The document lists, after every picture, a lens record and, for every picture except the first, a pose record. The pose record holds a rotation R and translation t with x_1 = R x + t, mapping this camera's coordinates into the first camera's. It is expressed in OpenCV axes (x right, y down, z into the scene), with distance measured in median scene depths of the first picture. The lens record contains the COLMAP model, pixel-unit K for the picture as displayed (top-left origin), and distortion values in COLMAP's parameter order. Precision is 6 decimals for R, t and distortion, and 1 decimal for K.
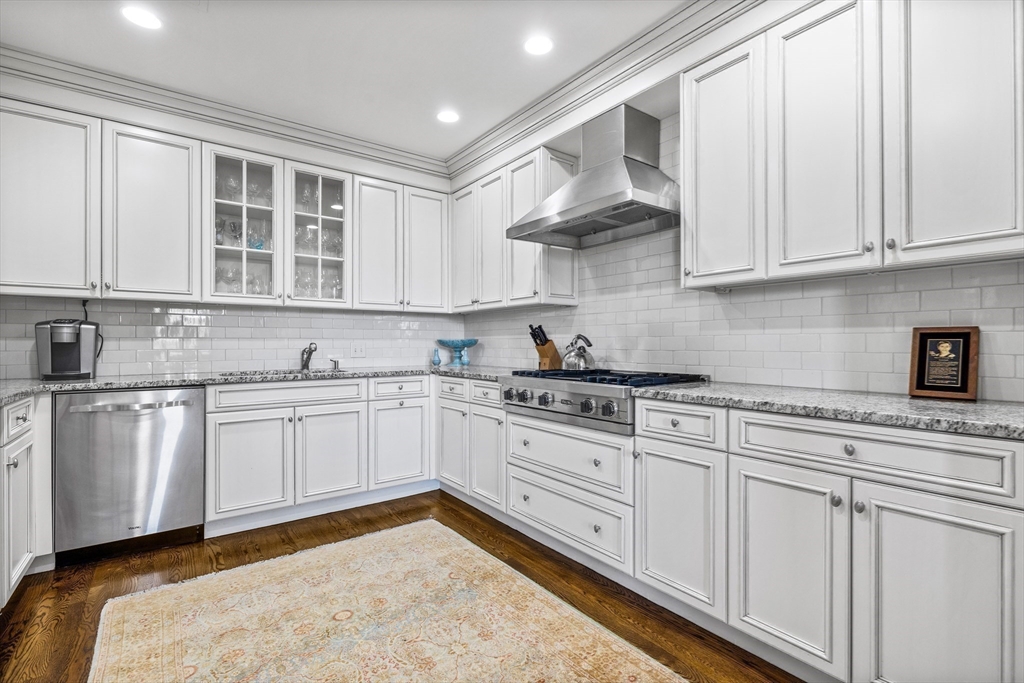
lens RADIAL K [[471.3, 0, 503.5], [0, 471.3, 341.7], [0, 0, 1]] dist [-0.012985, 0.002448]
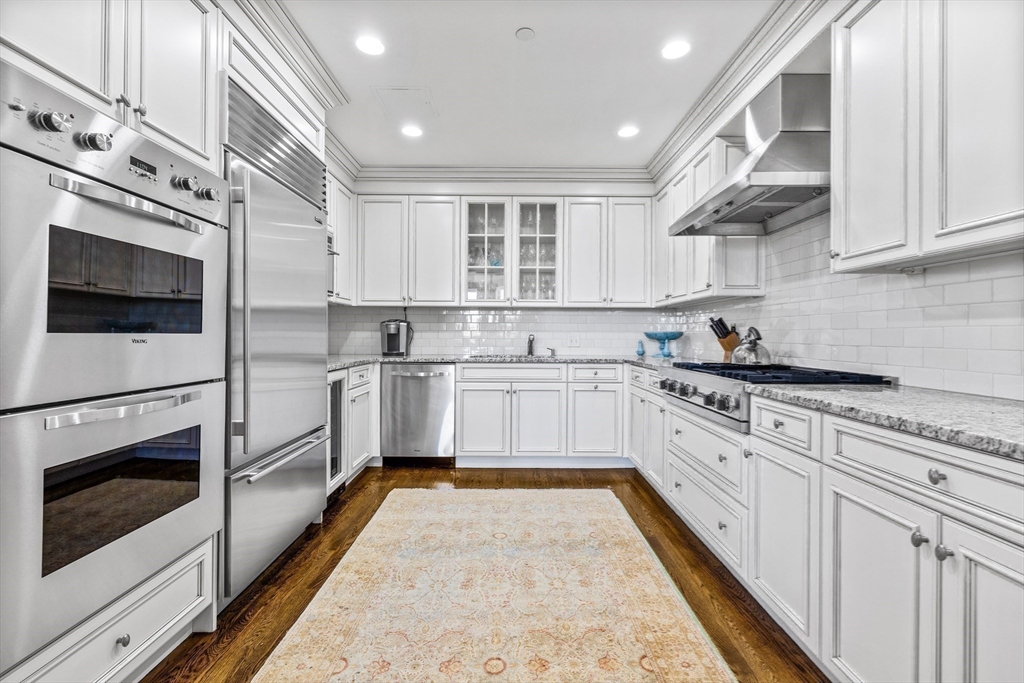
lens RADIAL K [[438.2, 0, 500.0], [0, 438.2, 332.1], [0, 0, 1]] dist [-0.004488, -0.000354]
pose [[0.790768, 0.002083, -0.612113, 0.315329], [-0.004484, 0.999987, -0.002390, -0.000979], [0.612100, 0.004635, 0.790767, -0.002776]]
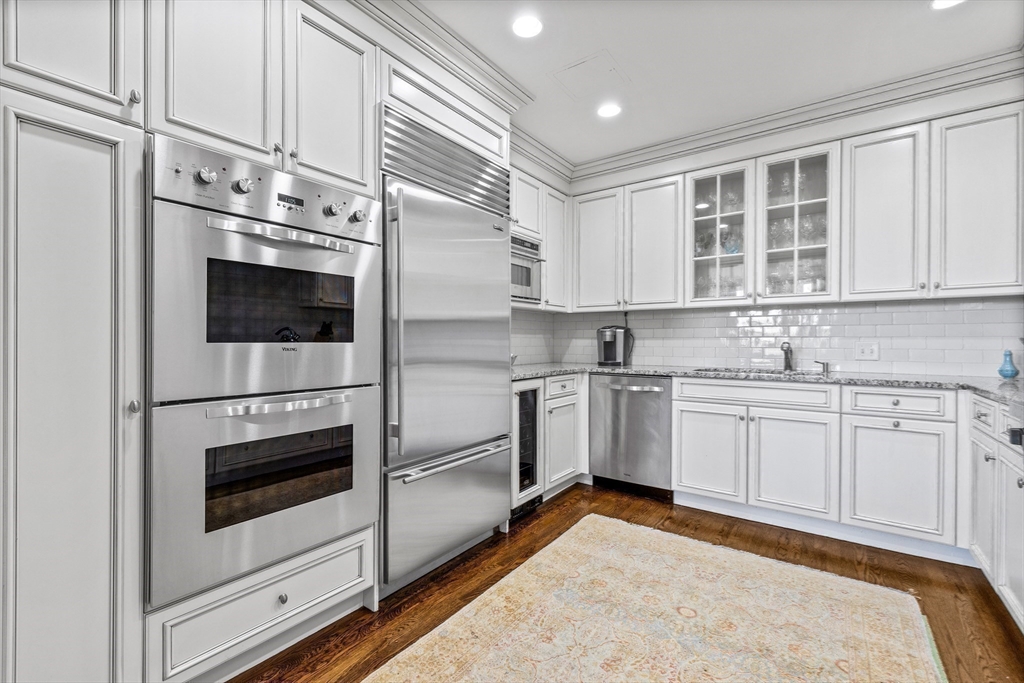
lens RADIAL K [[438.2, 0, 498.9], [0, 438.2, 341.2], [0, 0, 1]] dist [-0.004488, -0.000354]
pose [[0.274795, 0.002222, -0.961500, 0.329913], [0.000766, 0.999997, 0.002530, -0.002165], [0.961503, -0.001432, 0.274792, 0.257725]]
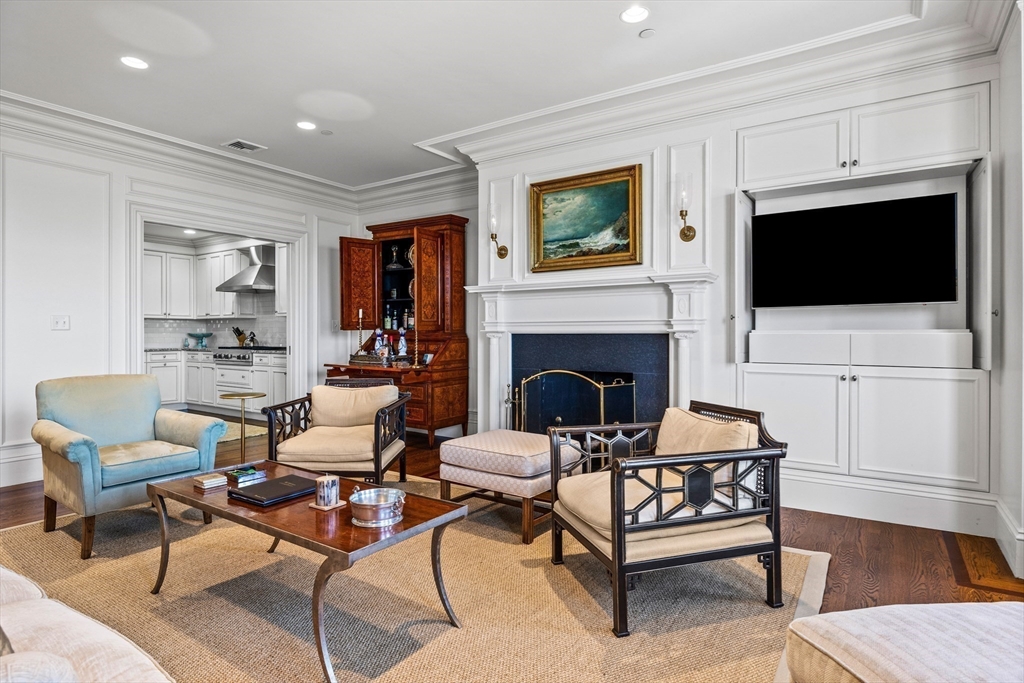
lens RADIAL K [[554.0, 0, 518.2], [0, 554.0, 338.7], [0, 0, 1]] dist [0.005590, -0.000338]
pose [[0.941644, 0.000083, 0.336609, 0.512811], [-0.003600, 0.999945, 0.009822, -0.012953], [-0.336590, -0.010461, 0.941593, -2.201769]]
